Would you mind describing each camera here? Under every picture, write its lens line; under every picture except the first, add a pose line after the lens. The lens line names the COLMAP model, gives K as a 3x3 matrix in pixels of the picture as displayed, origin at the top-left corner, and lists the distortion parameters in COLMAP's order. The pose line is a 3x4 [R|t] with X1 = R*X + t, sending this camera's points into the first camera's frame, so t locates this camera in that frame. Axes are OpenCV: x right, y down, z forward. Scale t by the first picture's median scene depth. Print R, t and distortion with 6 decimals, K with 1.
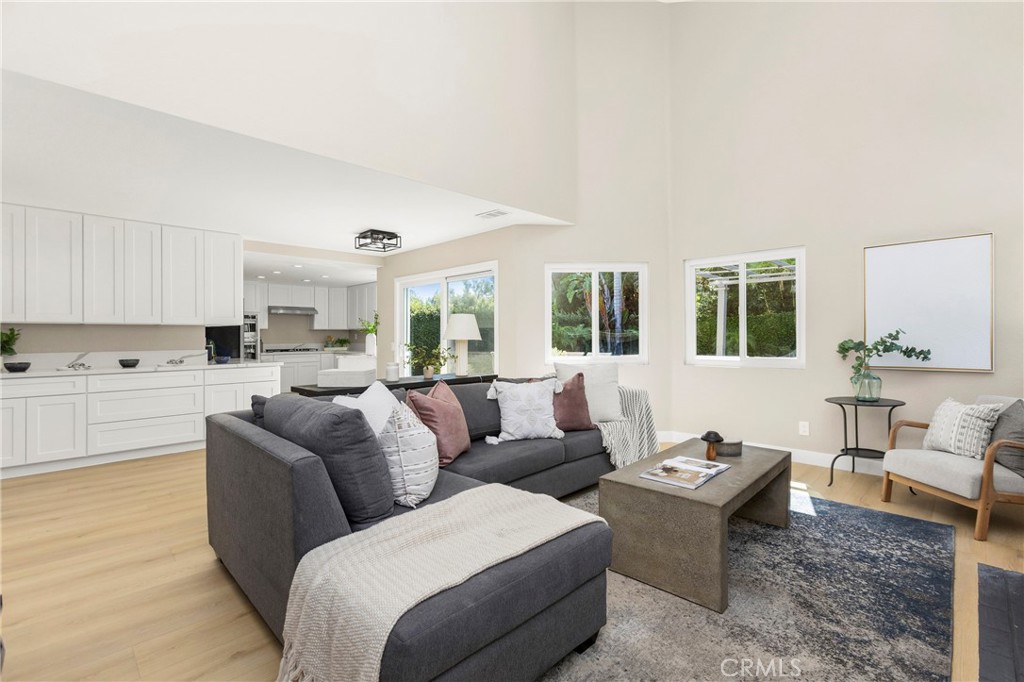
lens RADIAL K [[472.9, 0, 512.4], [0, 472.9, 335.3], [0, 0, 1]] dist [0.003295, 0.001923]
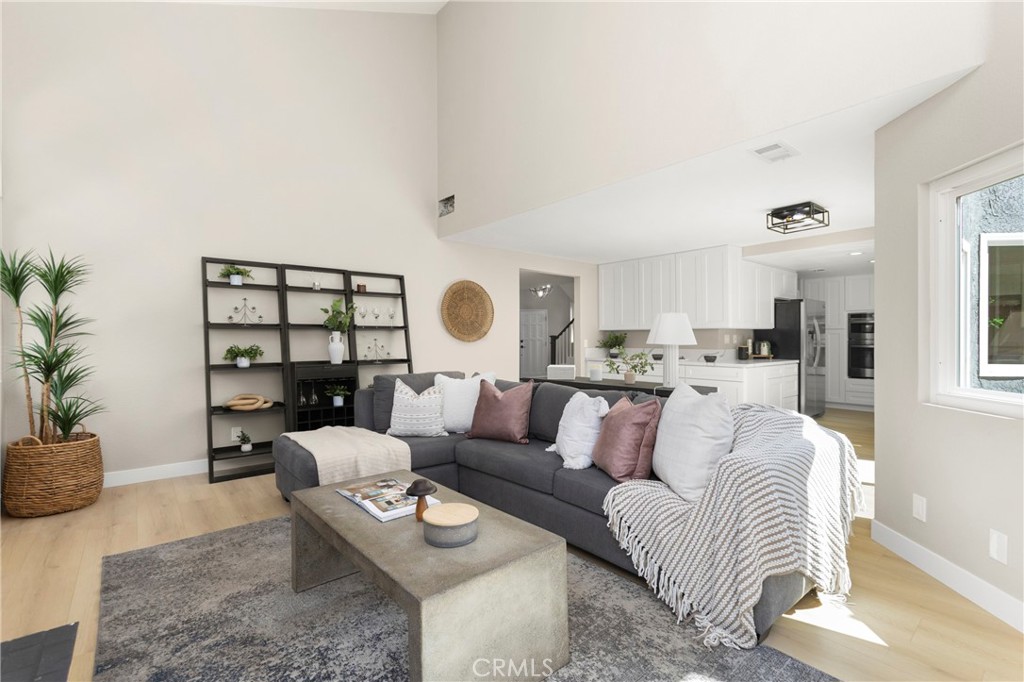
lens RADIAL K [[472.9, 0, 515.4], [0, 472.9, 339.2], [0, 0, 1]] dist [0.003295, 0.001923]
pose [[-0.124881, 0.004054, -0.992163, 1.246352], [0.006857, 0.999971, 0.003223, -0.006553], [0.992148, -0.006401, -0.124905, 1.392144]]
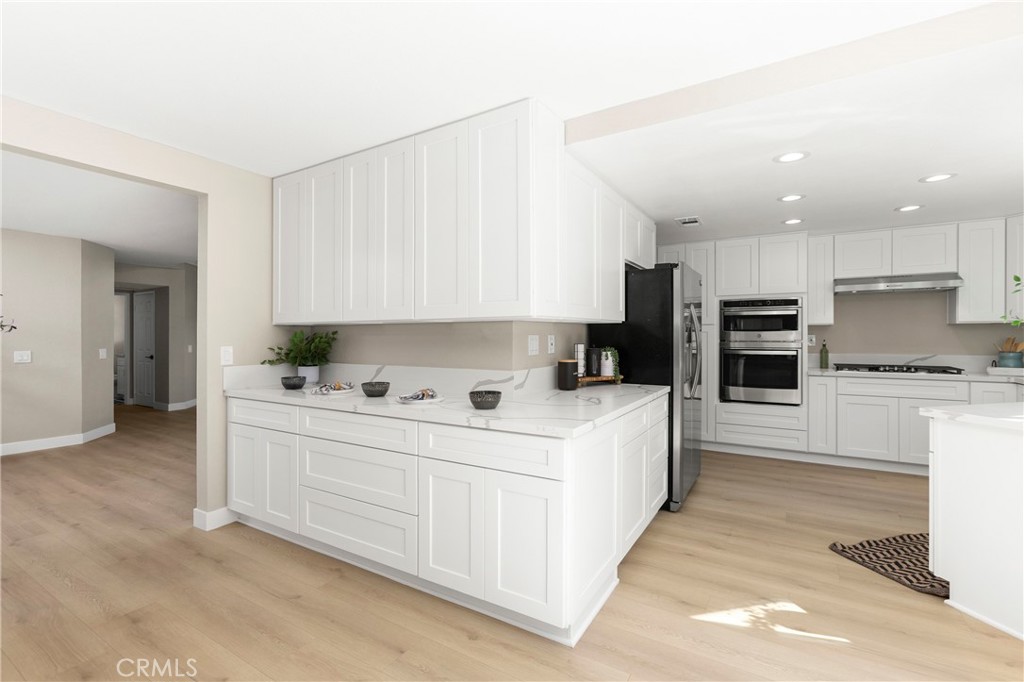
lens RADIAL K [[472.9, 0, 513.8], [0, 472.9, 338.4], [0, 0, 1]] dist [0.003295, 0.001923]
pose [[0.195296, 0.008455, -0.980708, -0.293562], [0.006263, 0.999932, 0.009868, -0.017687], [0.980724, -0.008069, 0.195229, 1.924842]]
